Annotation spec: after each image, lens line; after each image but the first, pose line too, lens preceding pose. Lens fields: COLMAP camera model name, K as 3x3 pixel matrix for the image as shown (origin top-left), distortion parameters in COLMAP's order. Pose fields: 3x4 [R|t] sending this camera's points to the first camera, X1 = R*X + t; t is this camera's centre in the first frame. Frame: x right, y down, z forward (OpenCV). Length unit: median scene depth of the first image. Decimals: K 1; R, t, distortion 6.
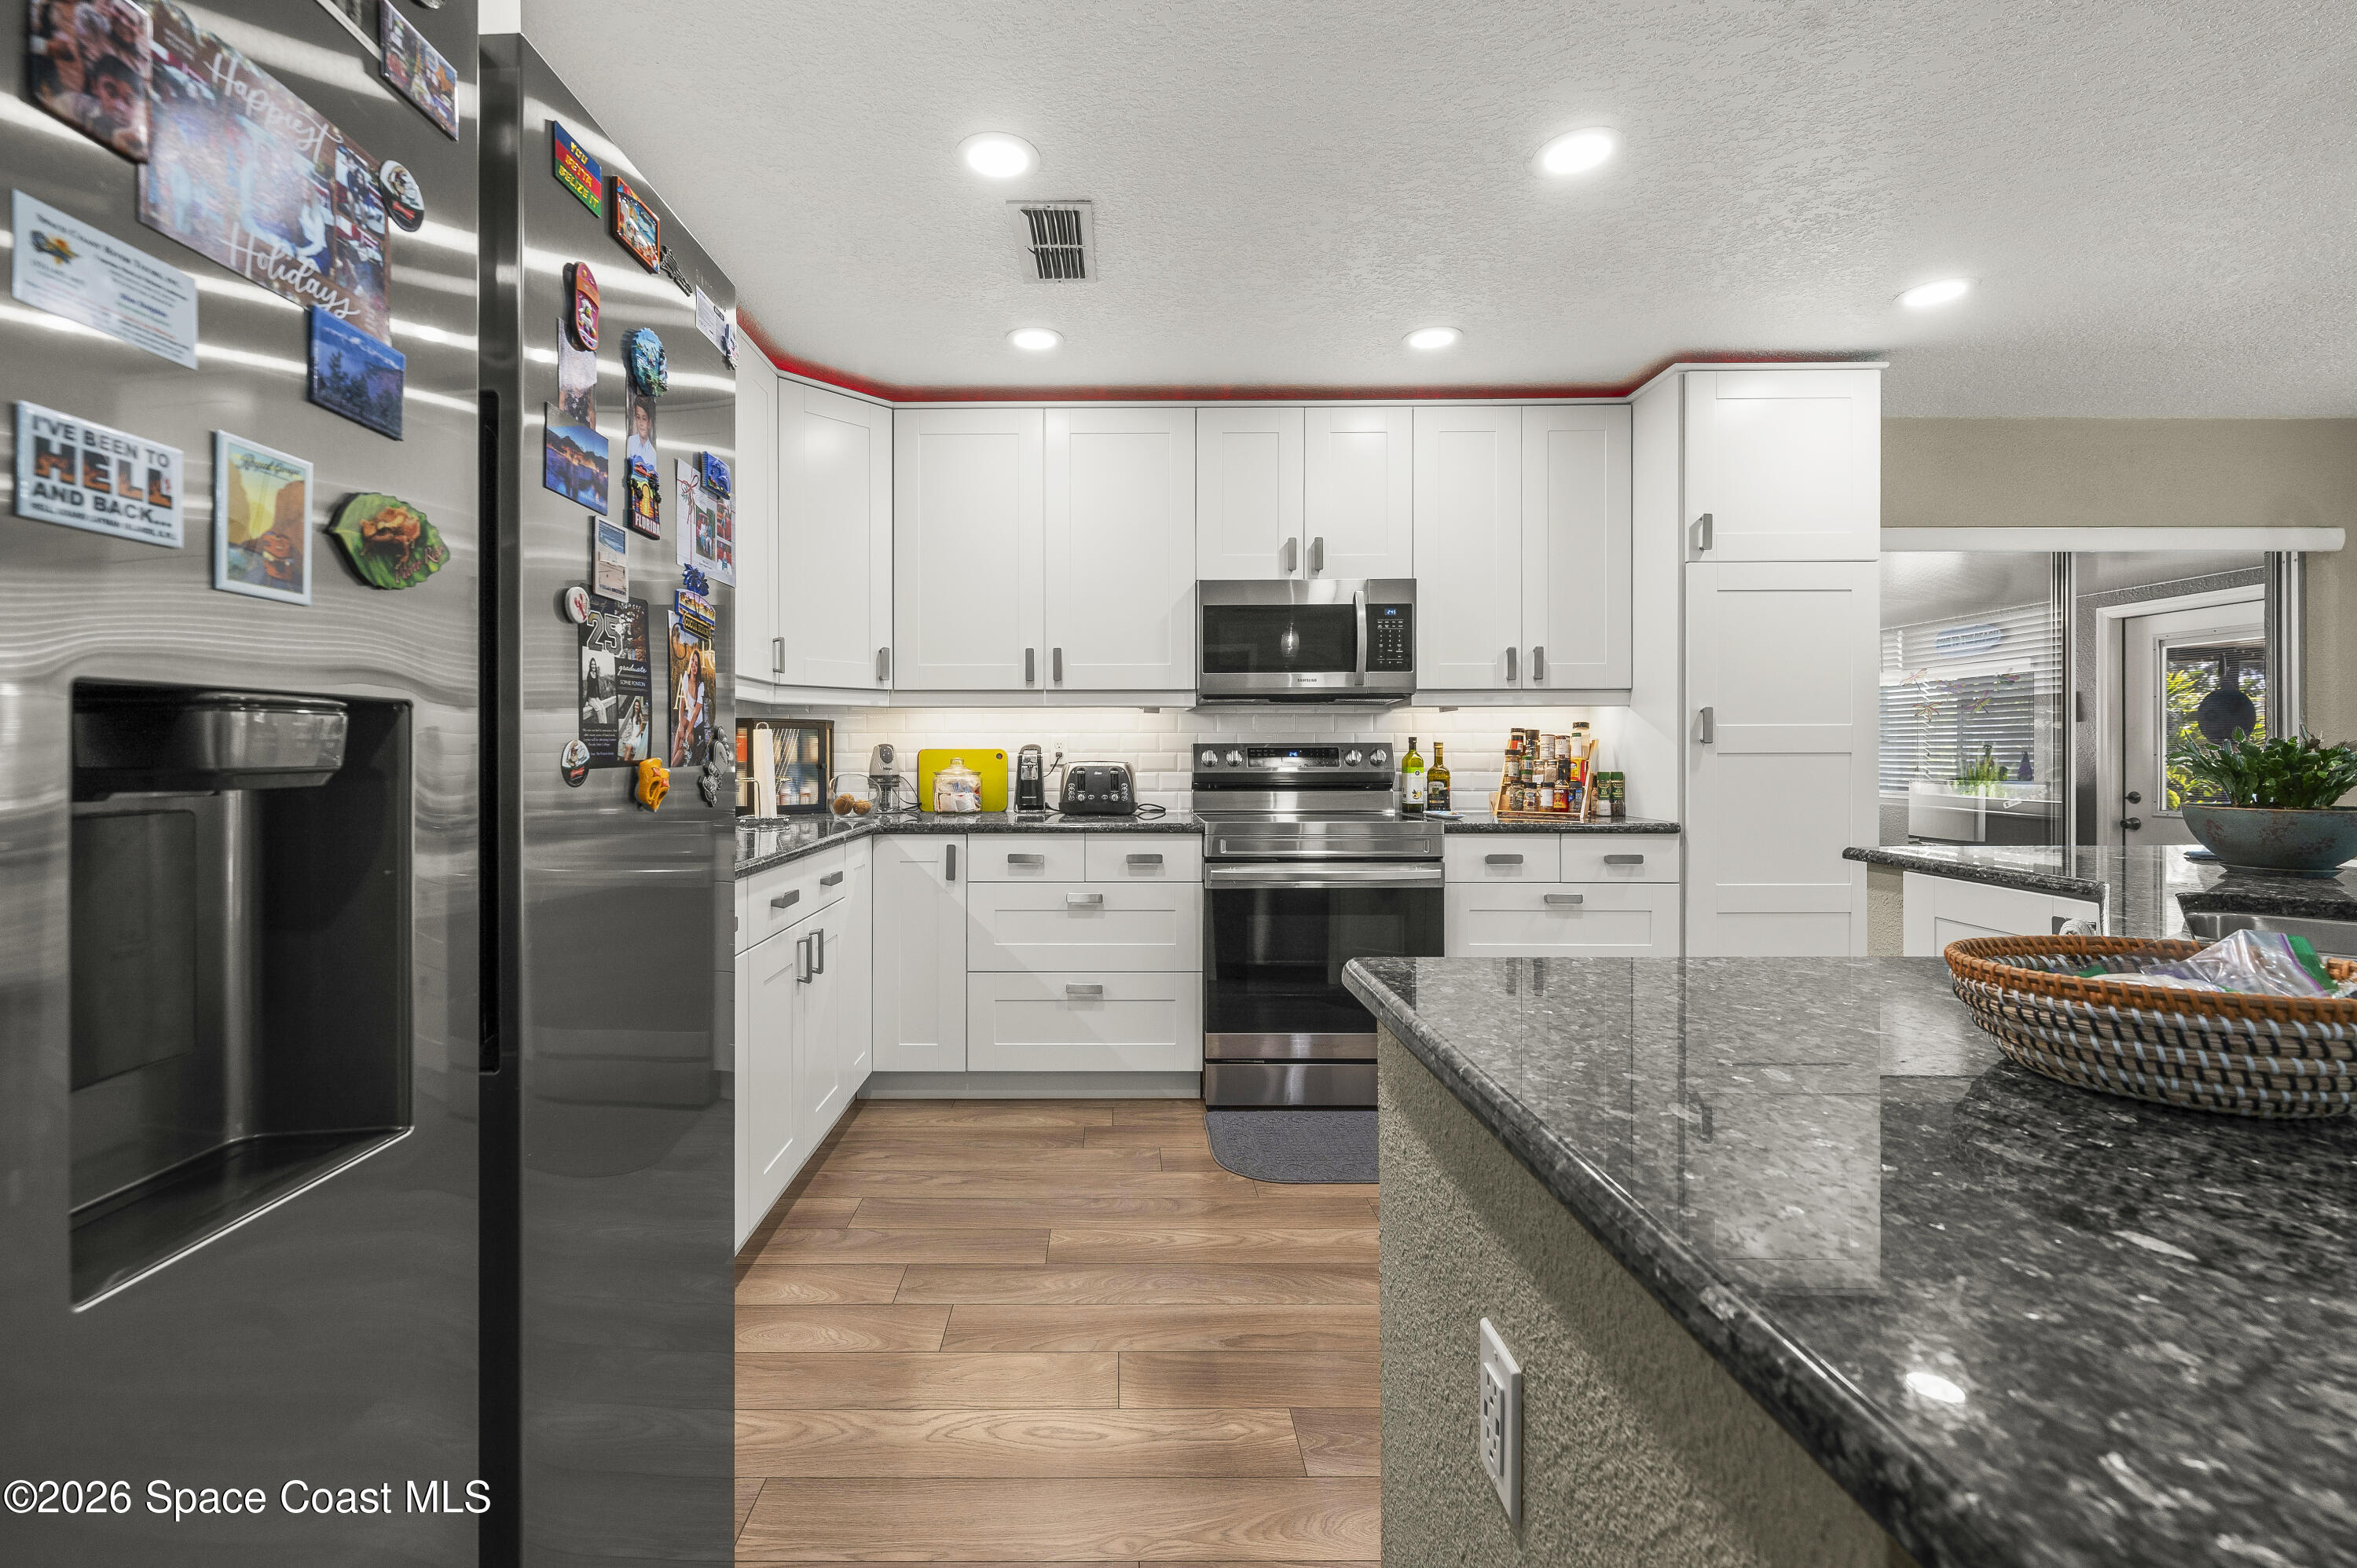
lens RADIAL K [[947.8, 0, 1180.3], [0, 947.8, 769.7], [0, 0, 1]] dist [0.000748, 0.000094]
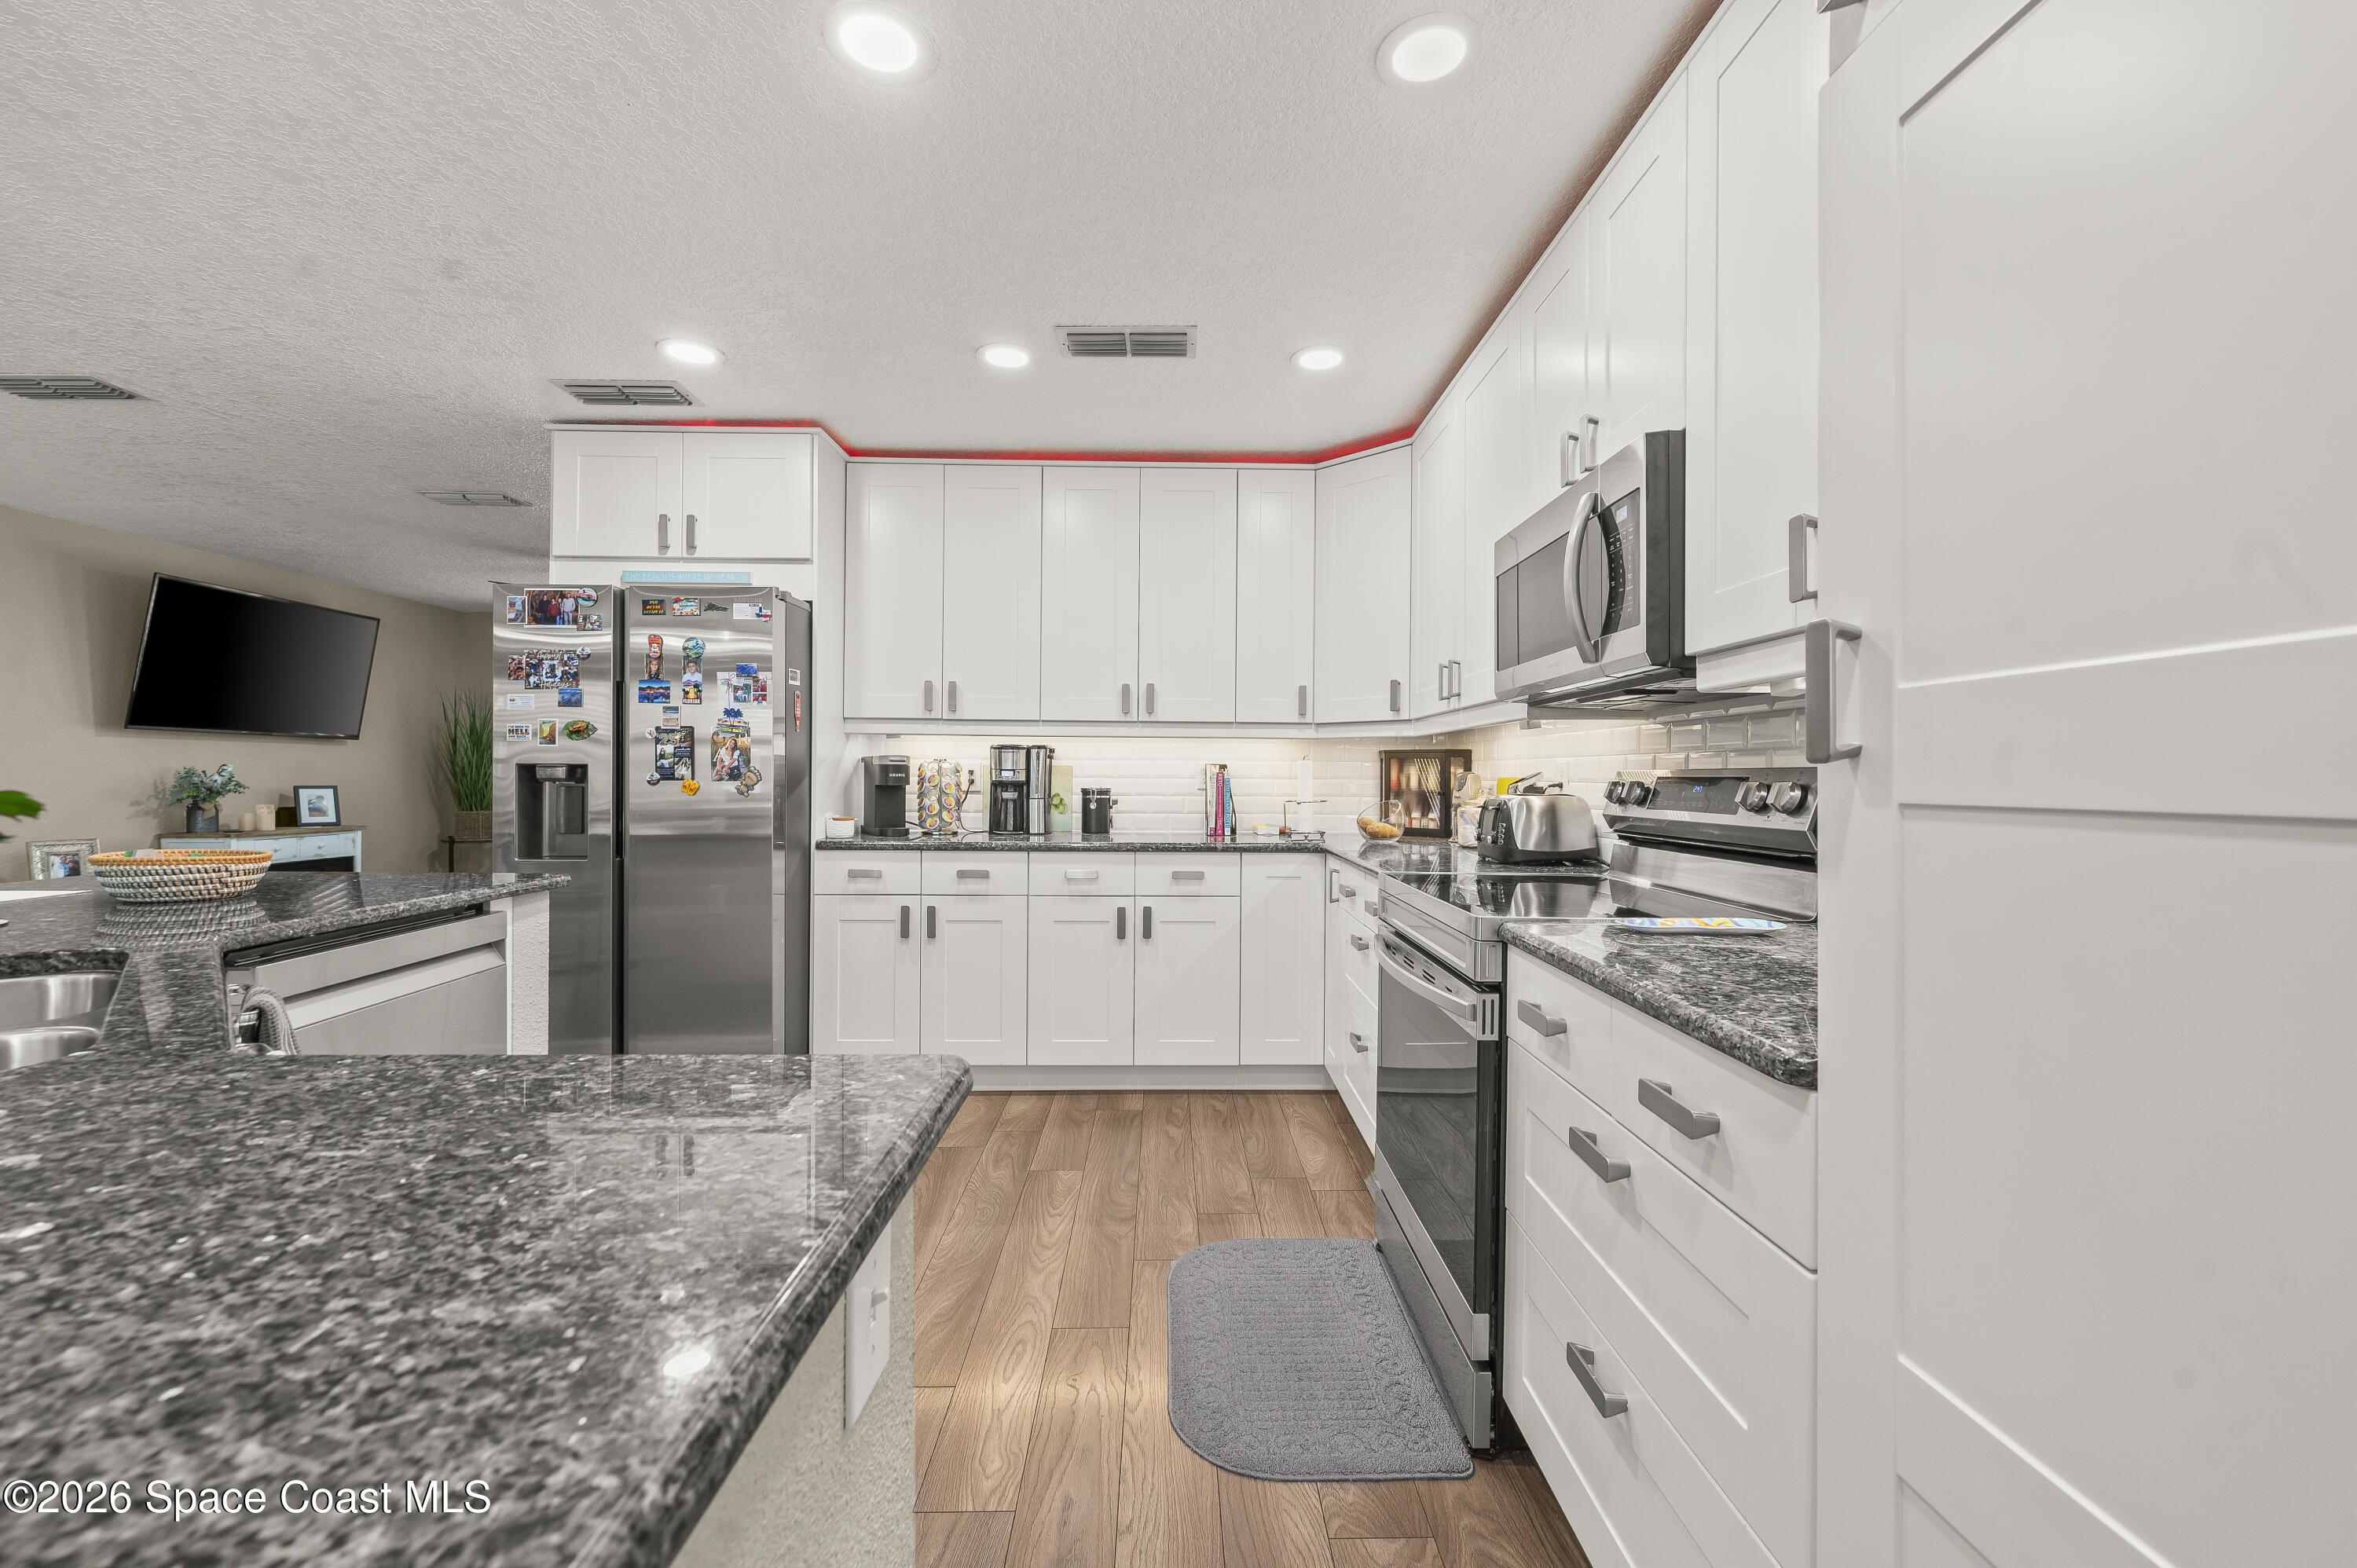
lens RADIAL K [[906.5, 0, 1178.5], [0, 906.5, 784.0], [0, 0, 1]] dist [0.000049, 0.000012]
pose [[0.002179, -0.005196, -0.999984, 1.056122], [-0.022126, 0.999741, -0.005243, -0.005261], [0.999753, 0.022137, 0.002064, 1.150567]]
